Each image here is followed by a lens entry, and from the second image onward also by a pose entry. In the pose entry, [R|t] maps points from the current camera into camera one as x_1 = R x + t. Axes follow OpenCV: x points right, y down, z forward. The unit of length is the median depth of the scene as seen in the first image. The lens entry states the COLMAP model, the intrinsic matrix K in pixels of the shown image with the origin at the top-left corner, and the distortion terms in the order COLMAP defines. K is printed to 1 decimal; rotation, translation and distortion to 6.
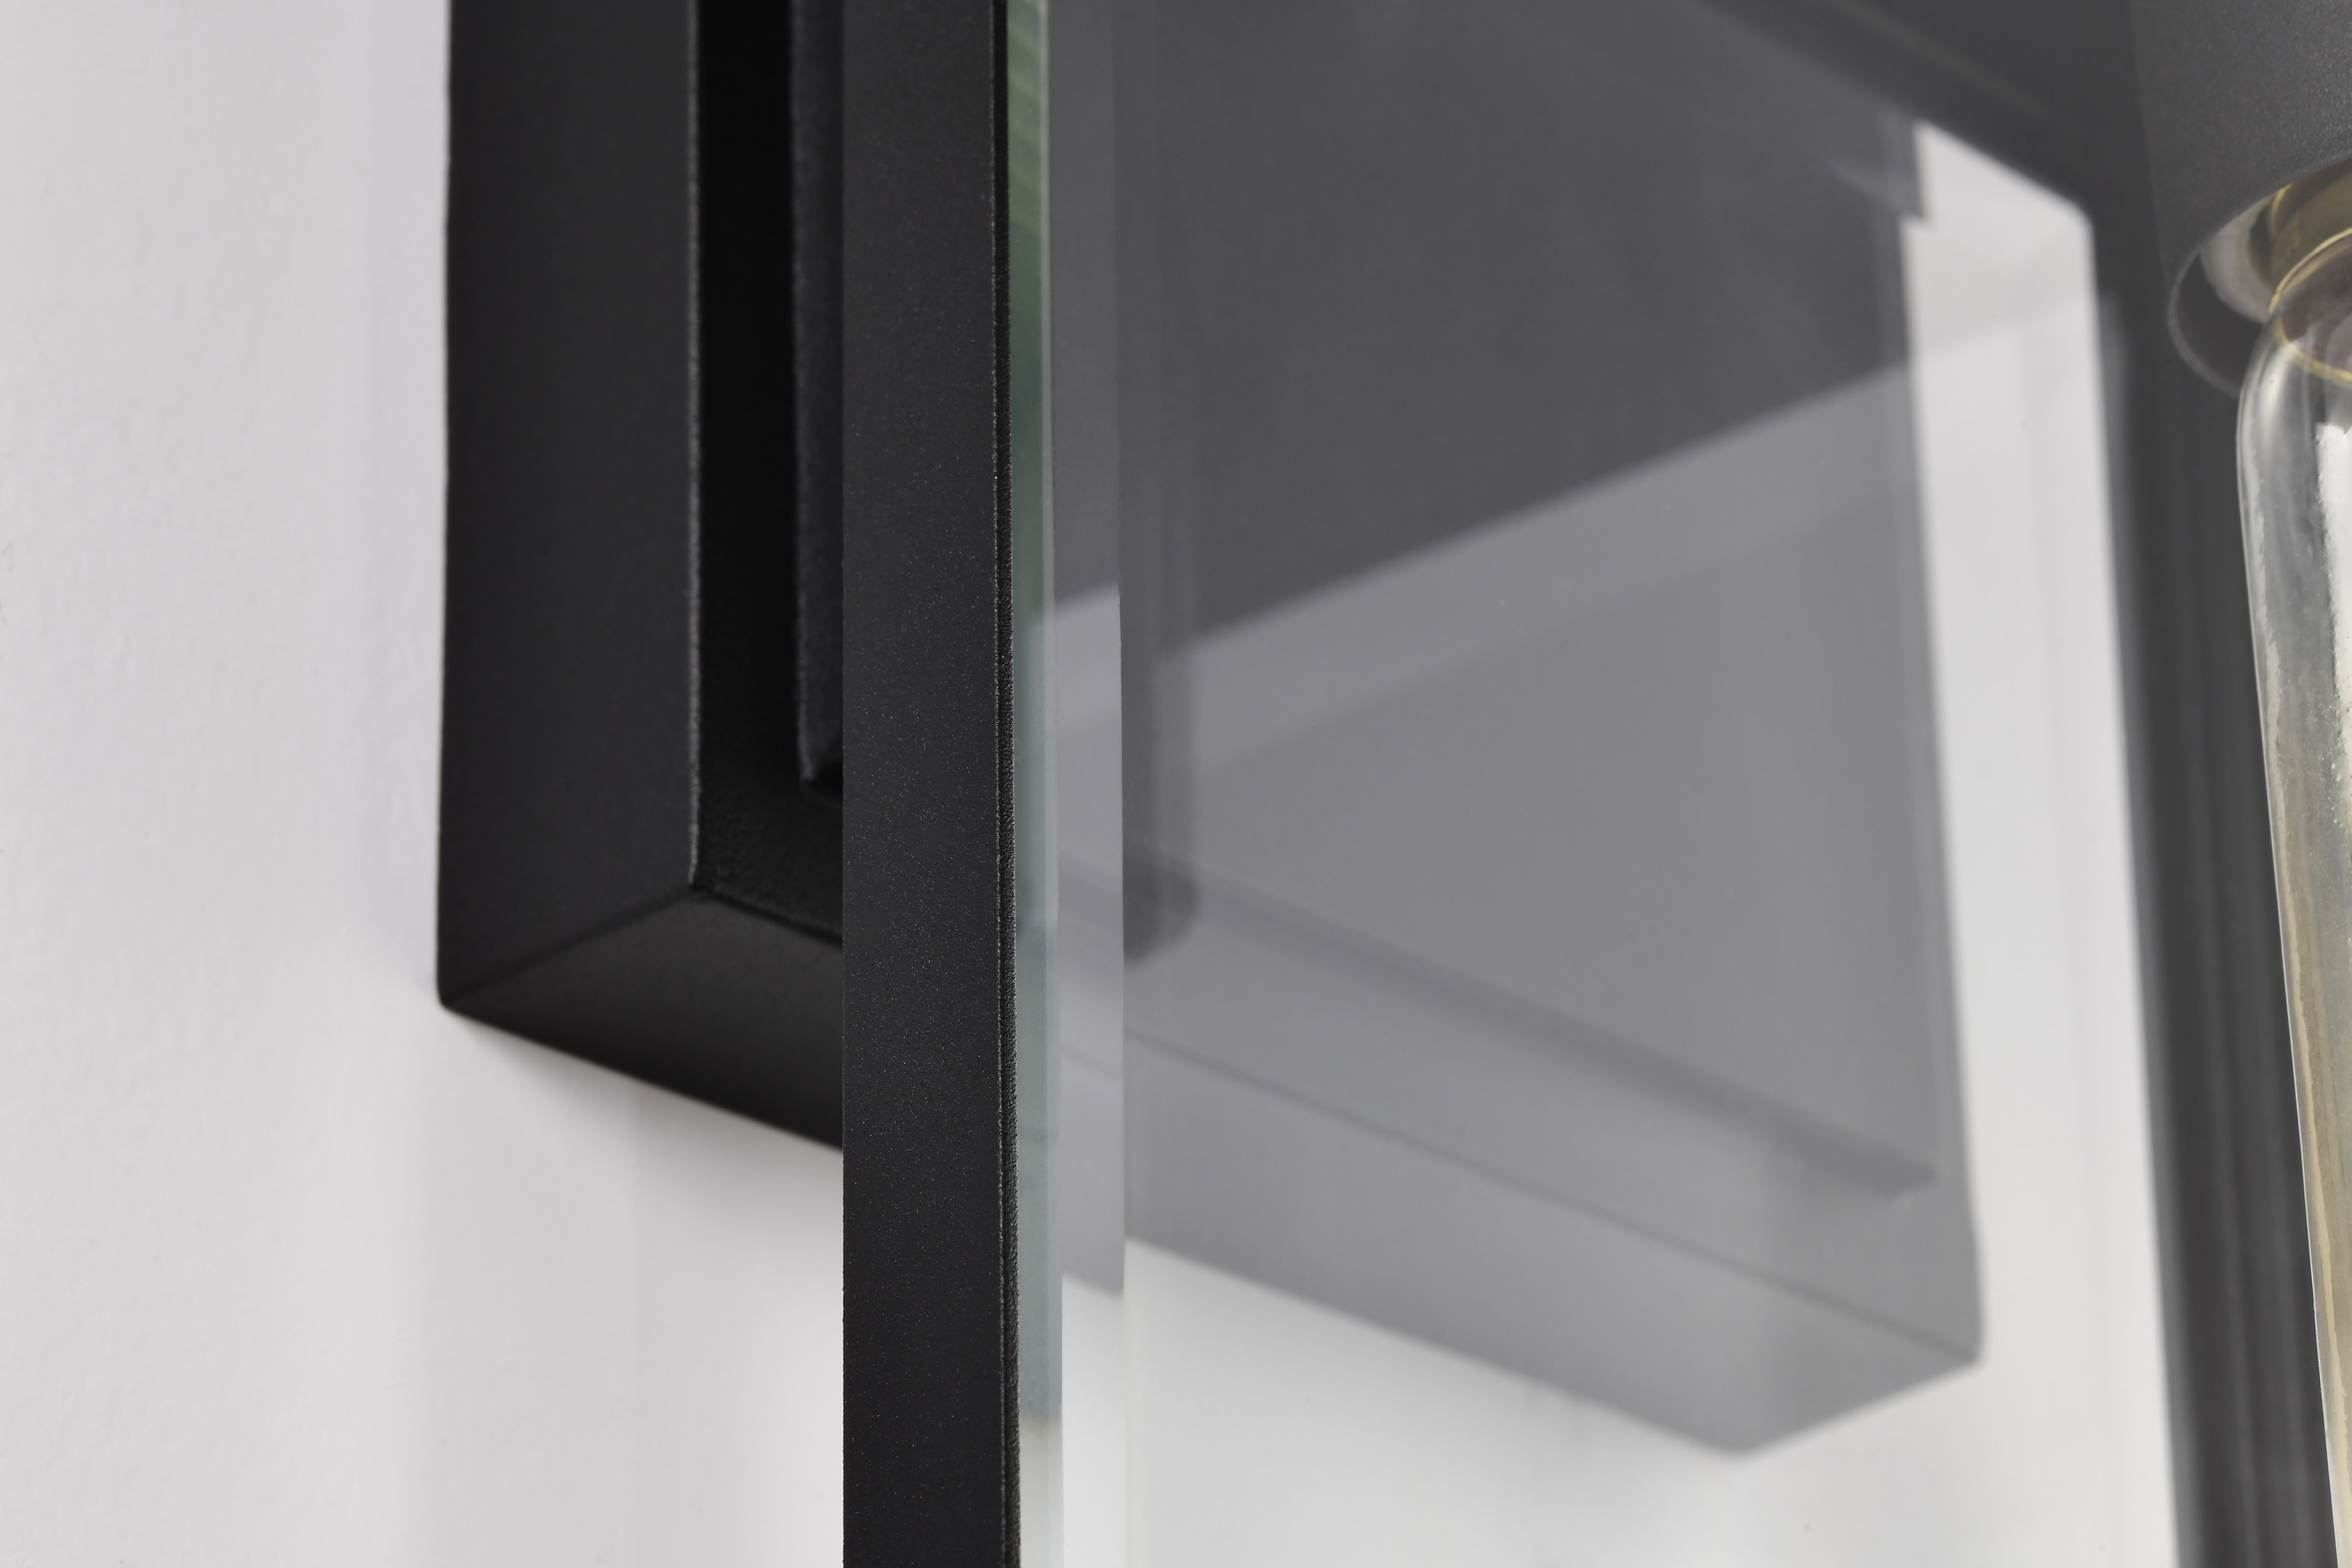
lens RADIAL K [[7944.7, 0, 1176.0], [0, 7944.7, 784.0], [0, 0, 1]] dist [-0.075365, -0.469953]
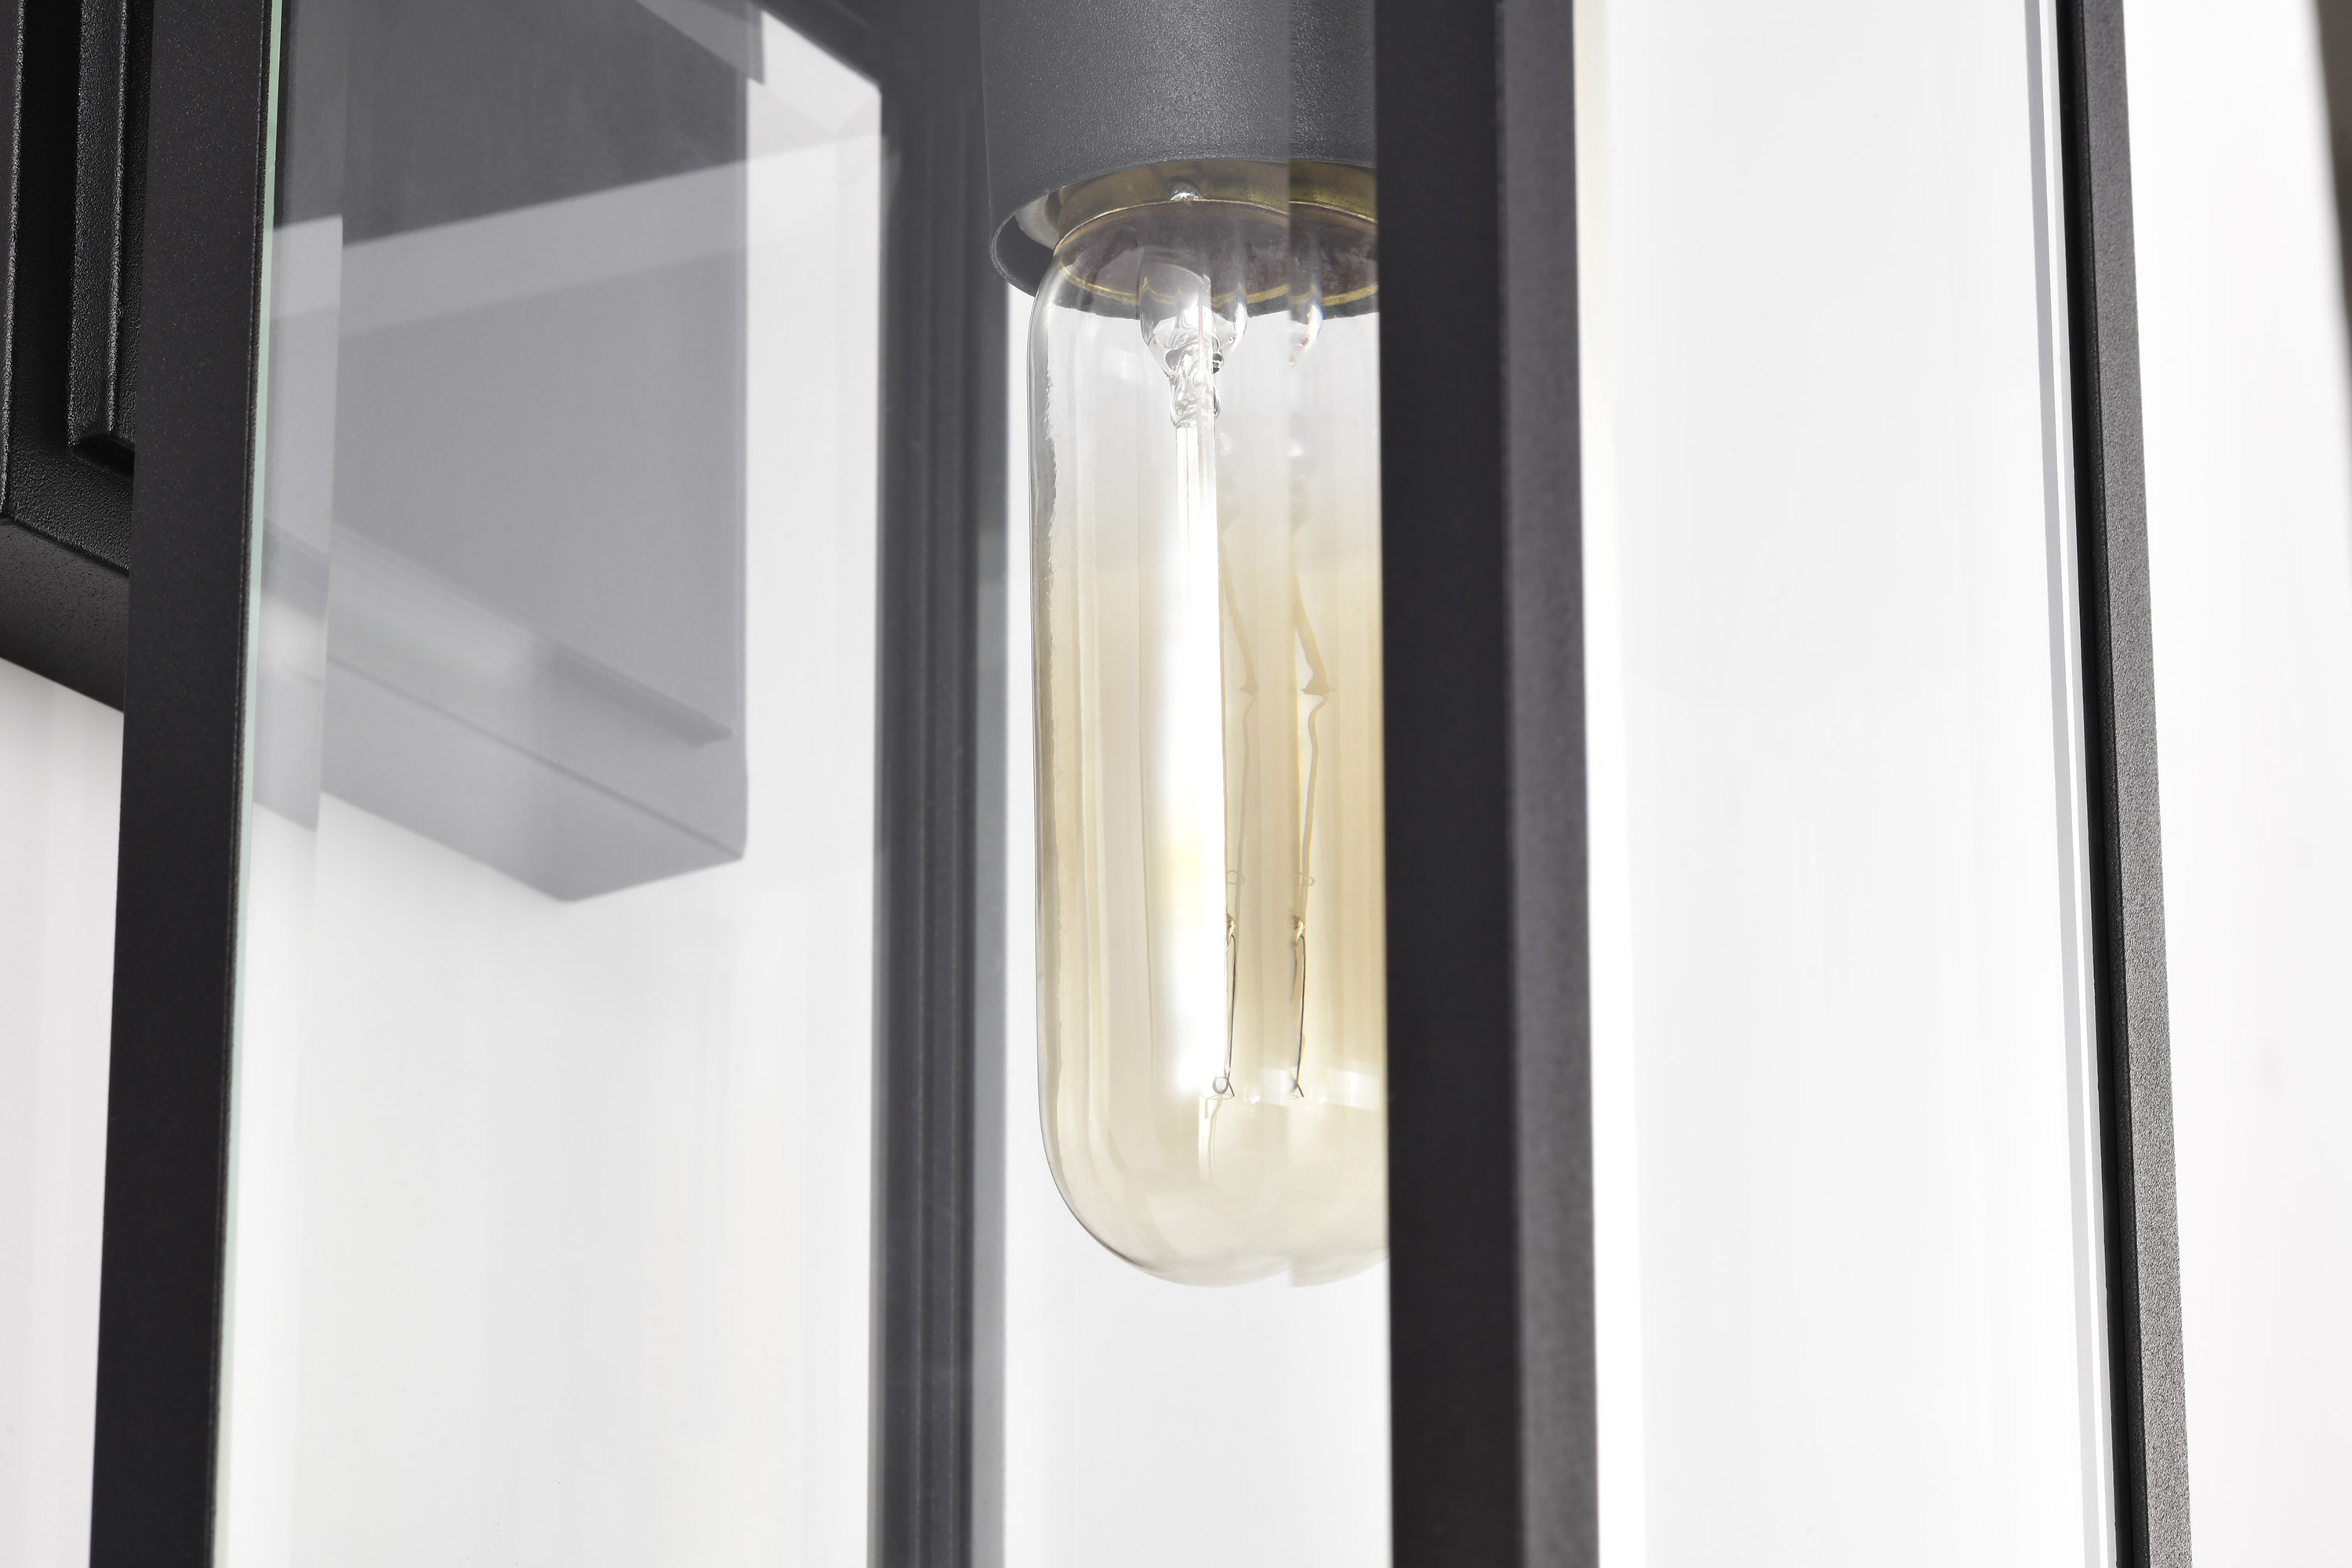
lens RADIAL K [[7944.7, 0, 1176.0], [0, 7944.7, 784.0], [0, 0, 1]] dist [-0.075365, -0.469953]
pose [[0.968157, 0.081773, 0.236613, -0.194994], [-0.106373, 0.989956, 0.093120, -0.099687], [-0.226621, -0.115324, 0.967131, -0.517844]]
